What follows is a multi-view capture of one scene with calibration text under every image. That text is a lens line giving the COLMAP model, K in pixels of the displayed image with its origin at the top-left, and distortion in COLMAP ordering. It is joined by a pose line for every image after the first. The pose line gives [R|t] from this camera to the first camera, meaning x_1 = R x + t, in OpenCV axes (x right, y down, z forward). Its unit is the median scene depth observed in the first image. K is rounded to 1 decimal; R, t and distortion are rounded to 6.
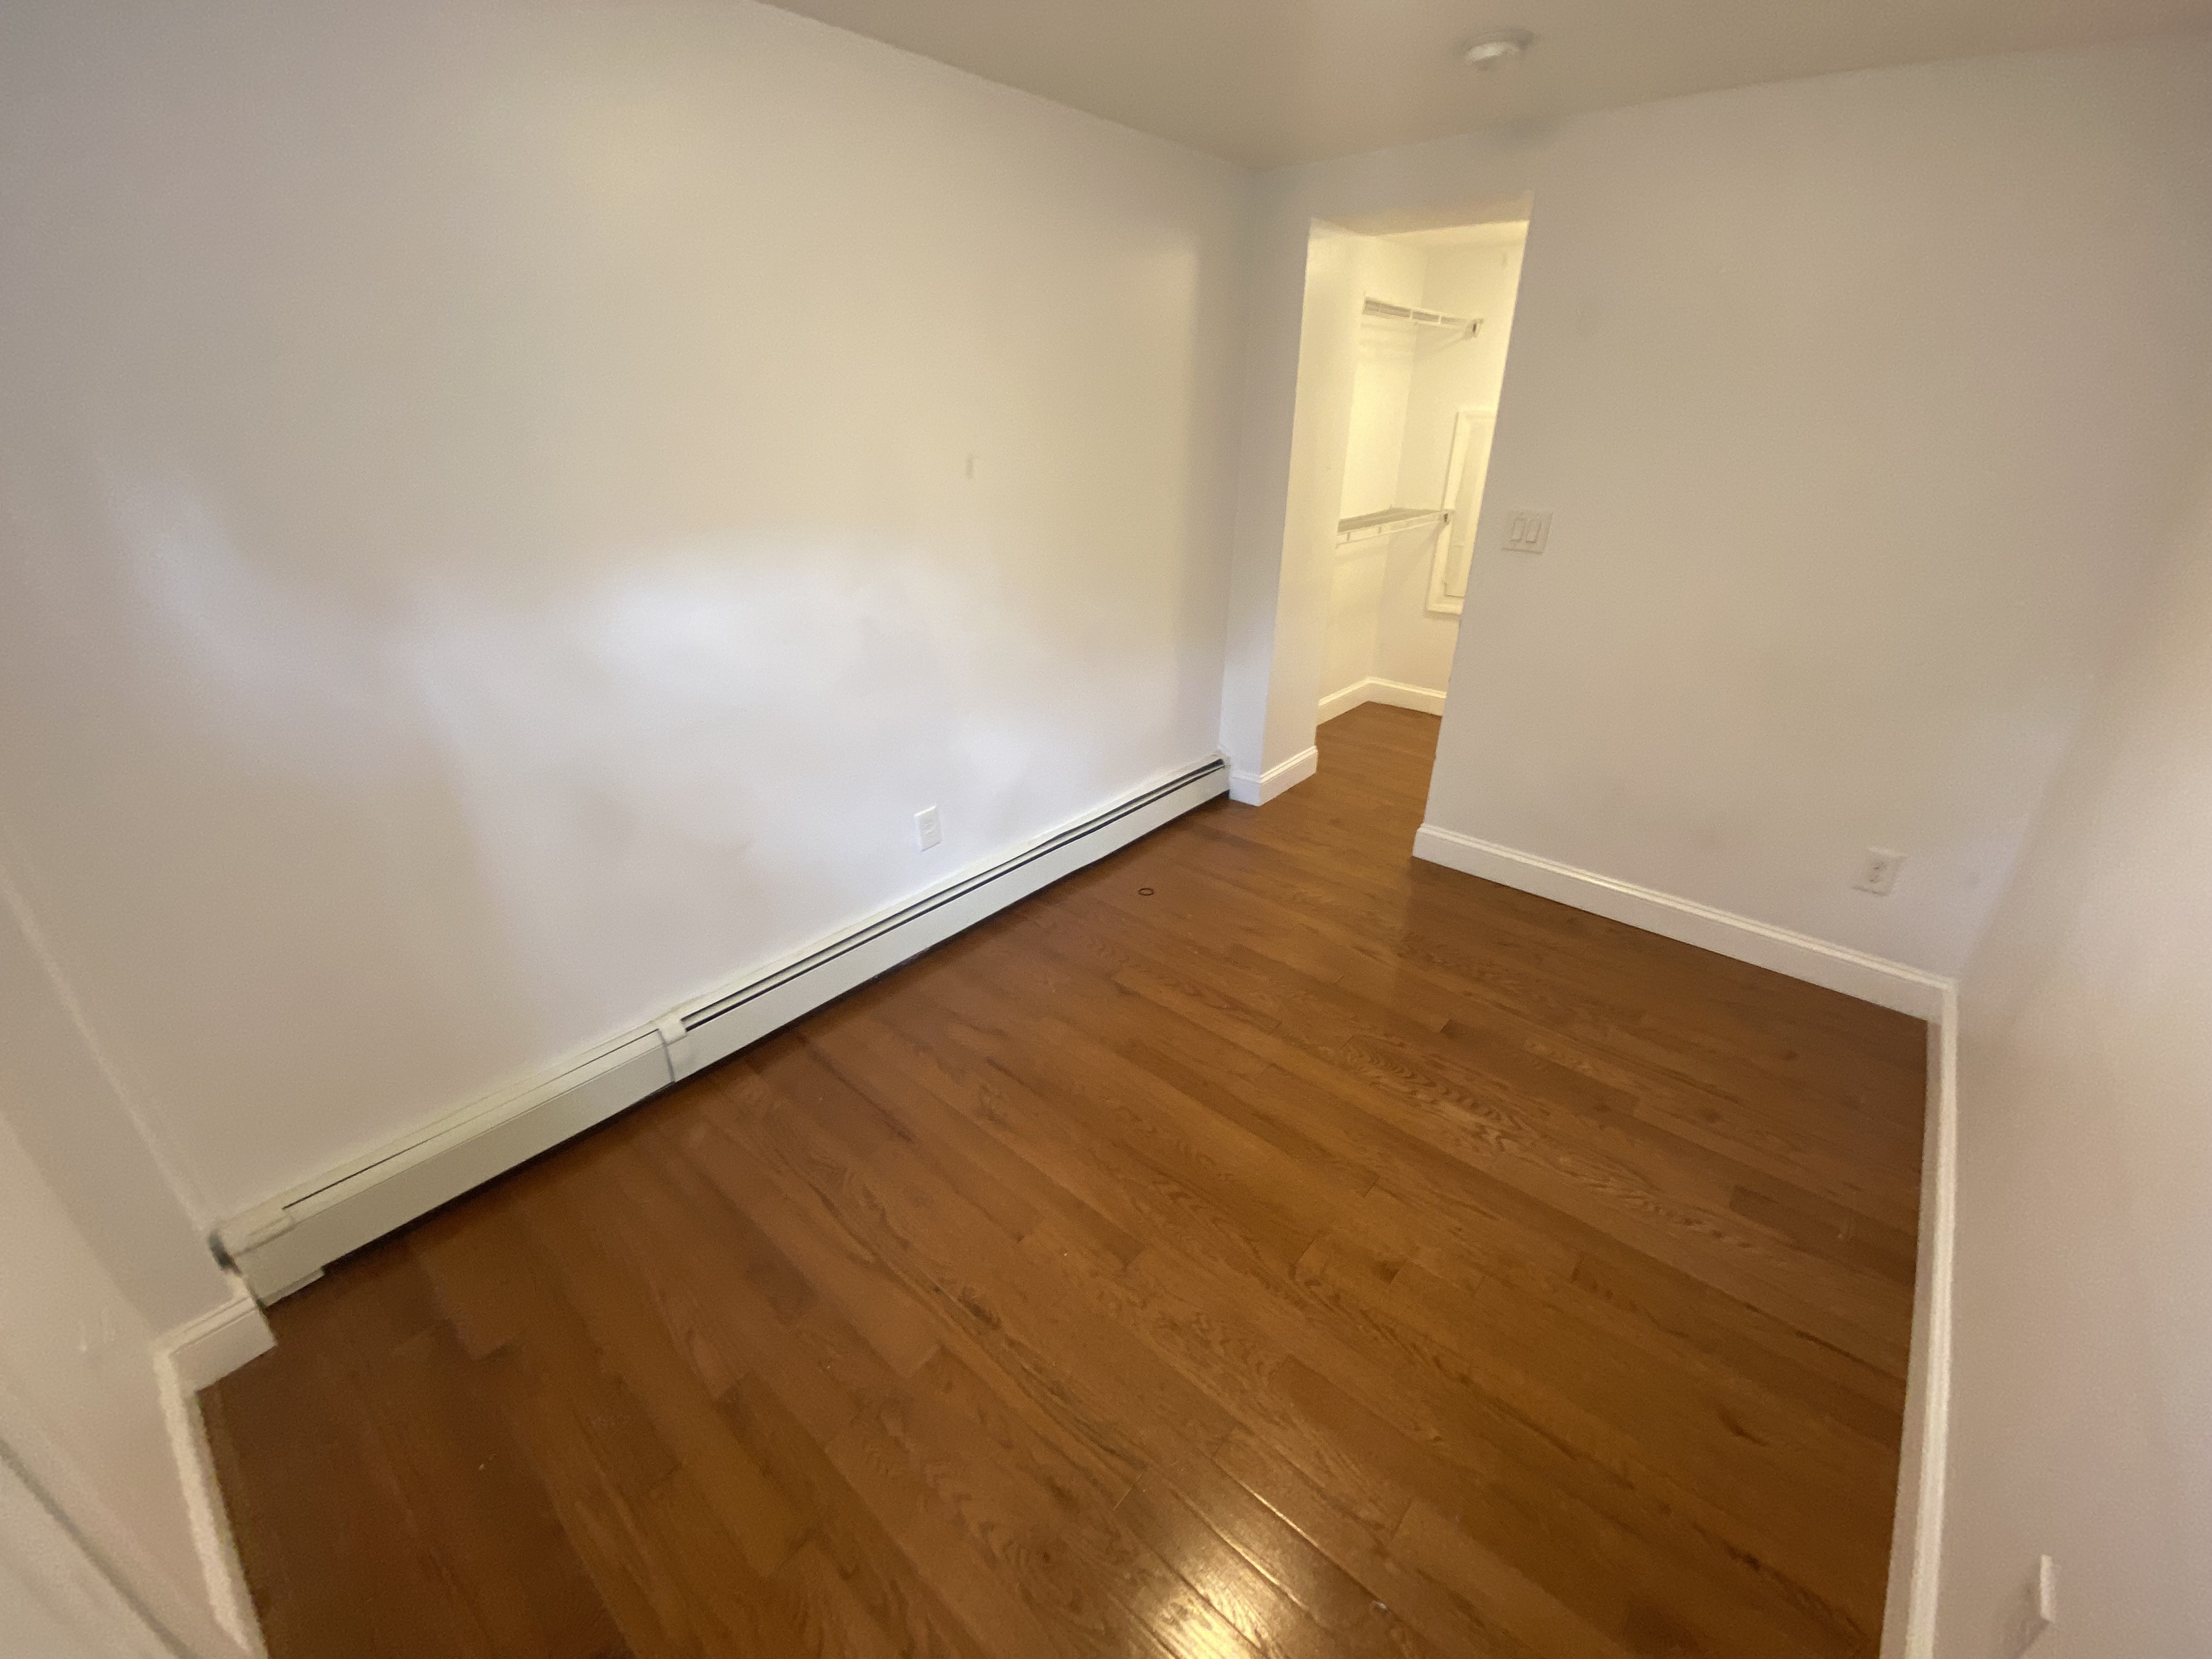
lens RADIAL K [[894.5, 0, 1101.7], [0, 894.5, 819.6], [0, 0, 1]] dist [0.050268, -0.032677]
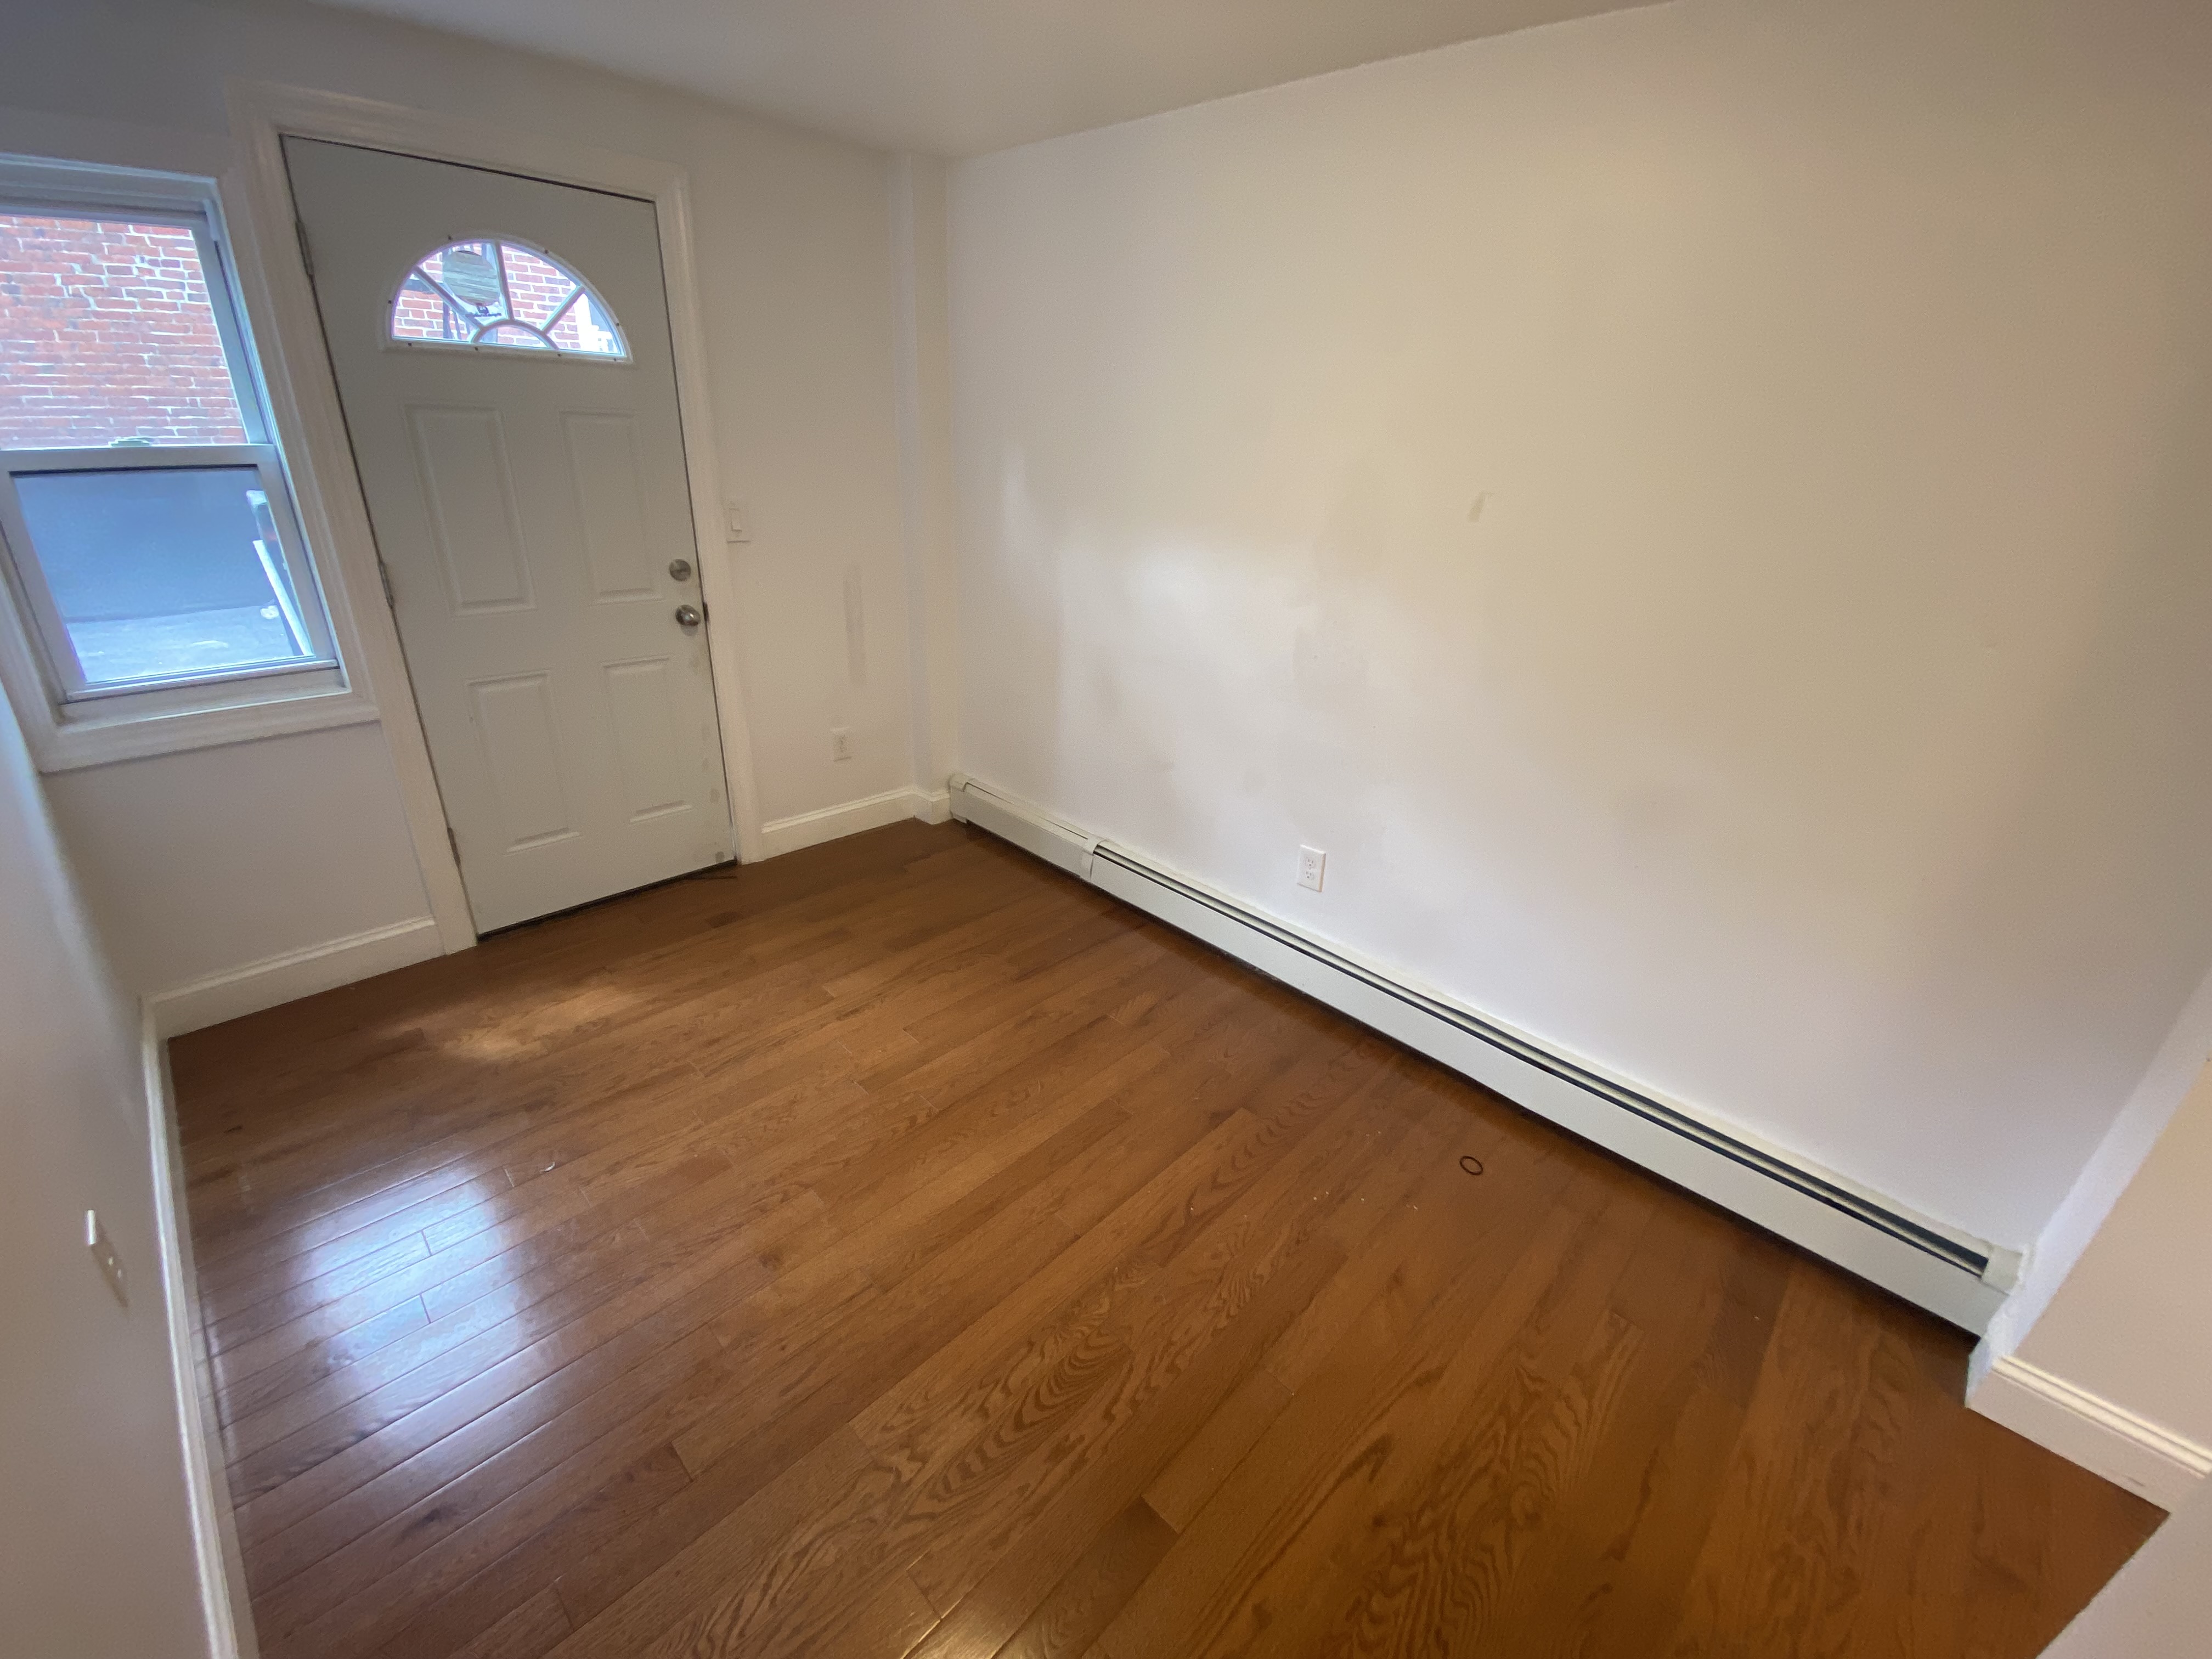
lens RADIAL K [[892.9, 0, 1099.0], [0, 892.9, 823.2], [0, 0, 1]] dist [0.016582, -0.016813]
pose [[-0.066686, 0.396681, -0.915531, 0.843125], [-0.469174, 0.797337, 0.379643, -0.355594], [0.880584, 0.454861, 0.132941, 0.821759]]
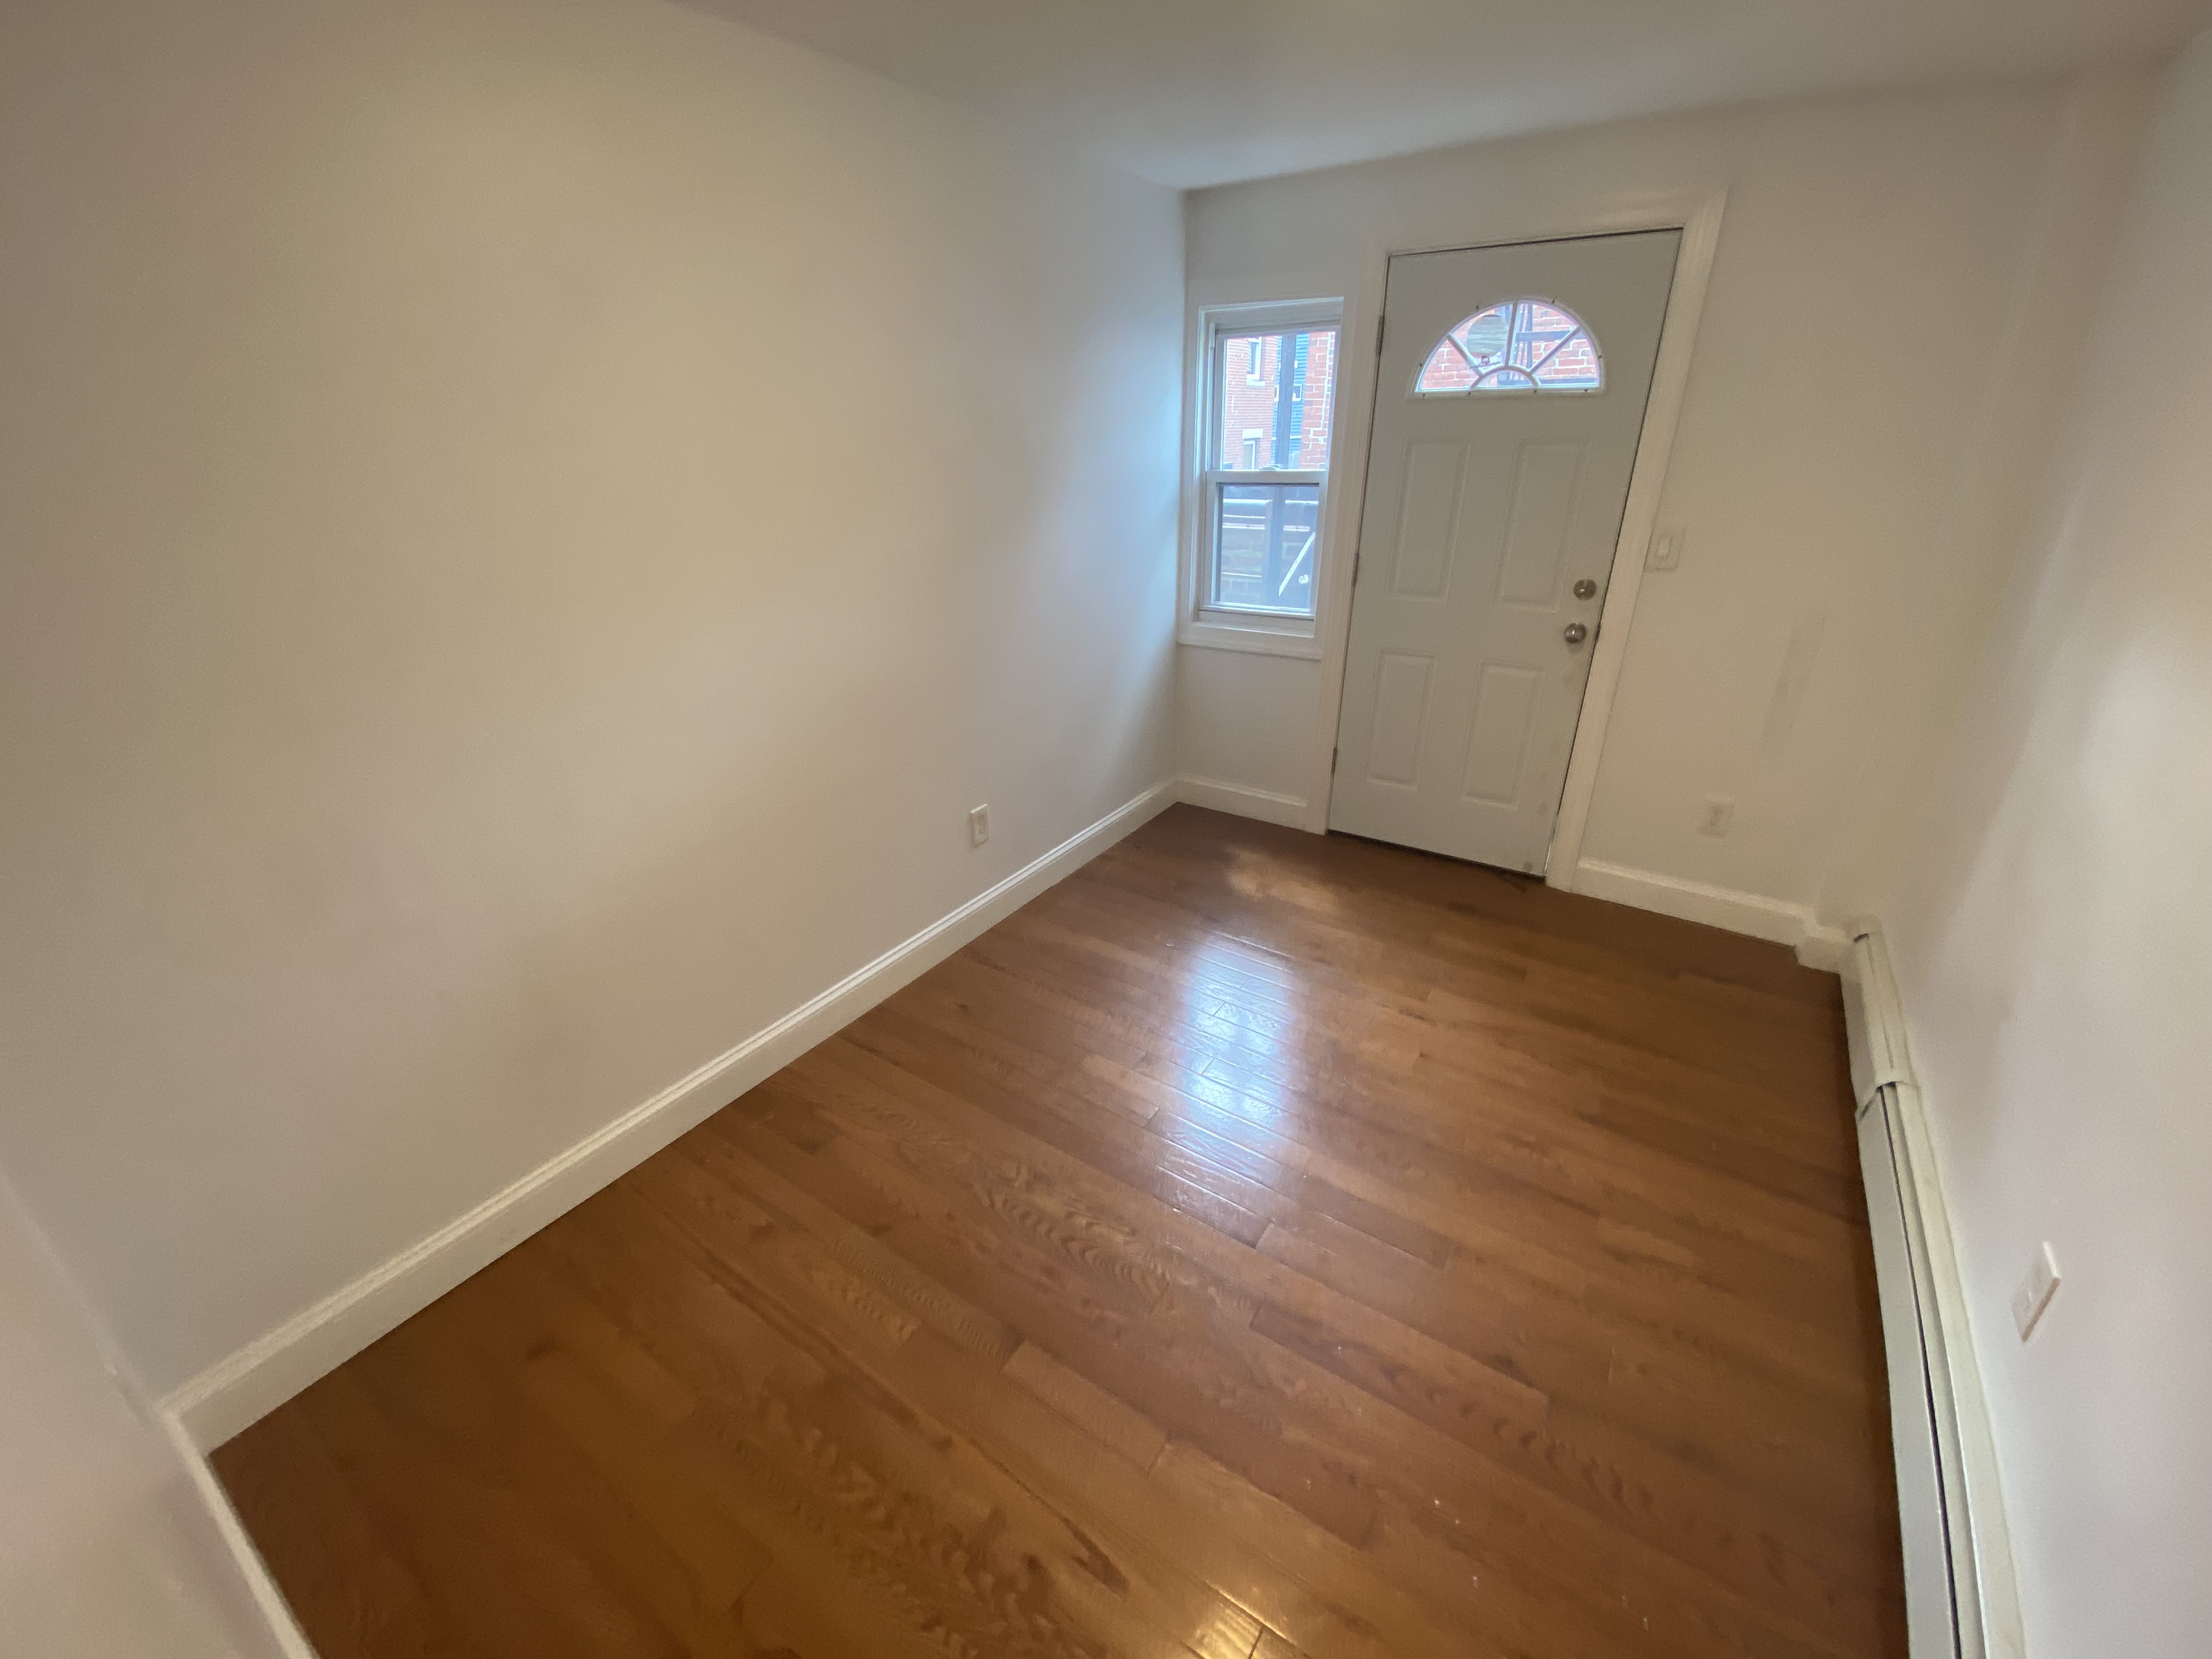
lens RADIAL K [[894.5, 0, 1101.7], [0, 894.5, 819.6], [0, 0, 1]] dist [0.050268, -0.032677]
pose [[-0.992536, 0.058209, -0.107162, 0.427770], [-0.042771, 0.656764, 0.752882, -0.629515], [0.114205, 0.751846, -0.649373, 1.343227]]
